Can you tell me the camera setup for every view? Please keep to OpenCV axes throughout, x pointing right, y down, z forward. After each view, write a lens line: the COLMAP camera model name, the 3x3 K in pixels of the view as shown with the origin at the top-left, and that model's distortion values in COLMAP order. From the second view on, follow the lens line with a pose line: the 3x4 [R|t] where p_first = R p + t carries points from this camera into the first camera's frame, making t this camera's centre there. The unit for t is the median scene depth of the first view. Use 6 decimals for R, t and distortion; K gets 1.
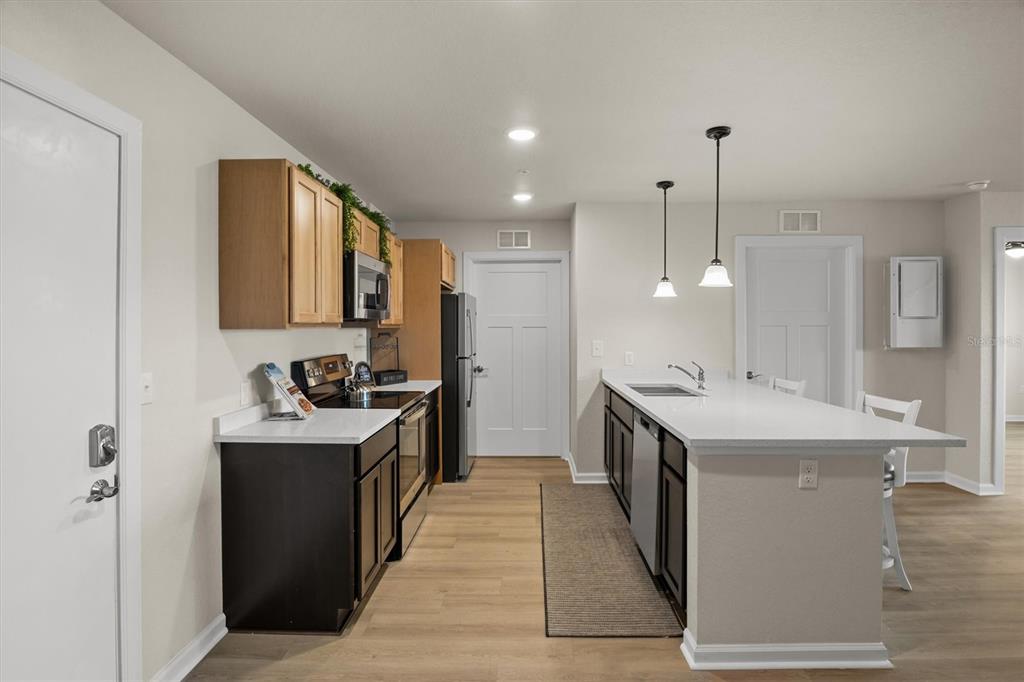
lens RADIAL K [[513.0, 0, 513.0], [0, 513.0, 331.8], [0, 0, 1]] dist [-0.016340, -0.001836]
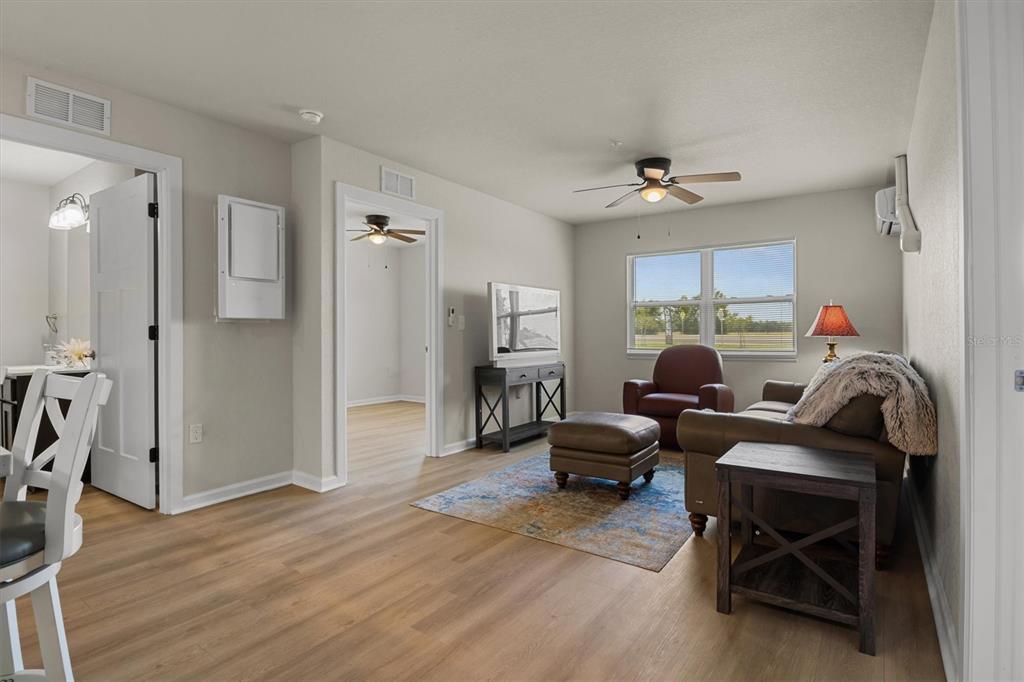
lens RADIAL K [[513.0, 0, 513.9], [0, 513.0, 334.8], [0, 0, 1]] dist [-0.016340, -0.001836]
pose [[0.554758, -0.000444, 0.832012, 0.391773], [0.006534, 0.999971, -0.003823, 0.065254], [-0.831986, 0.007557, 0.554745, 0.253018]]
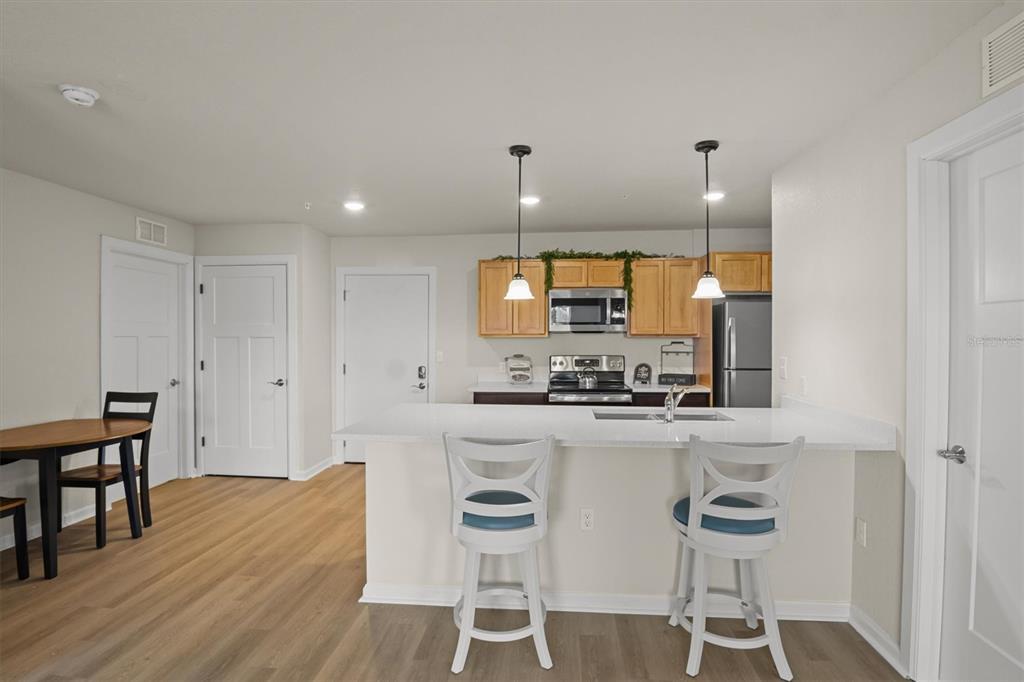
lens RADIAL K [[513.0, 0, 511.0], [0, 513.0, 339.6], [0, 0, 1]] dist [-0.016340, -0.001836]
pose [[-0.060529, 0.011792, -0.998097, 1.027477], [-0.005996, 0.999908, 0.012177, -0.013856], [0.998148, 0.006721, -0.060453, 0.738468]]
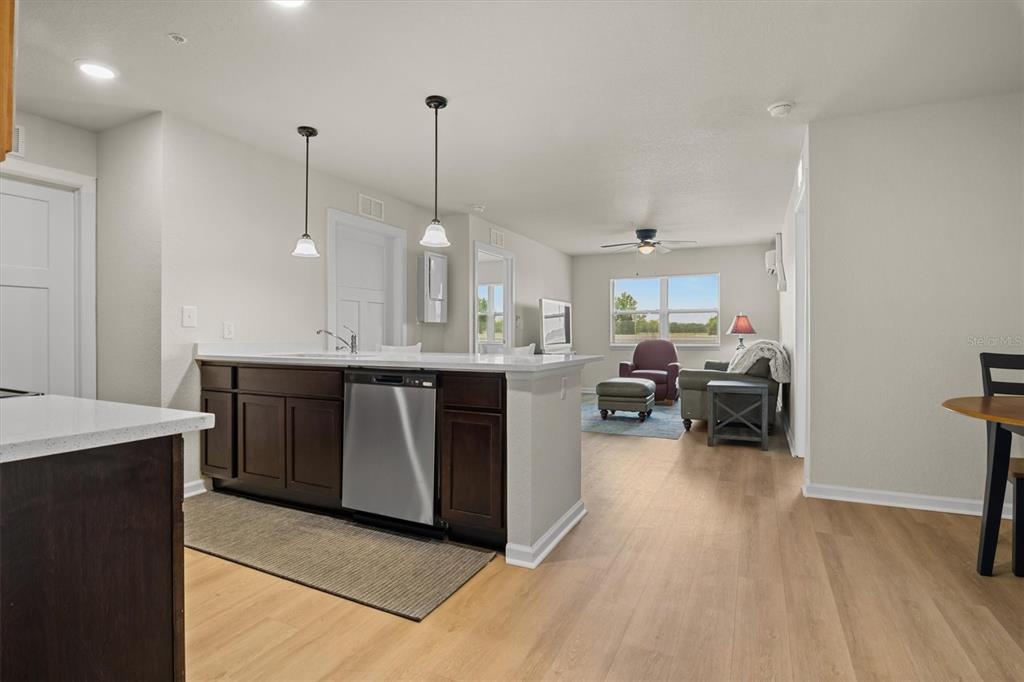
lens RADIAL K [[513.0, 0, 514.9], [0, 513.0, 338.8], [0, 0, 1]] dist [-0.016340, -0.001836]
pose [[0.405695, -0.006928, 0.913982, -0.361614], [0.006356, 0.999968, 0.004759, 0.072084], [-0.913986, 0.003879, 0.405726, 0.290780]]
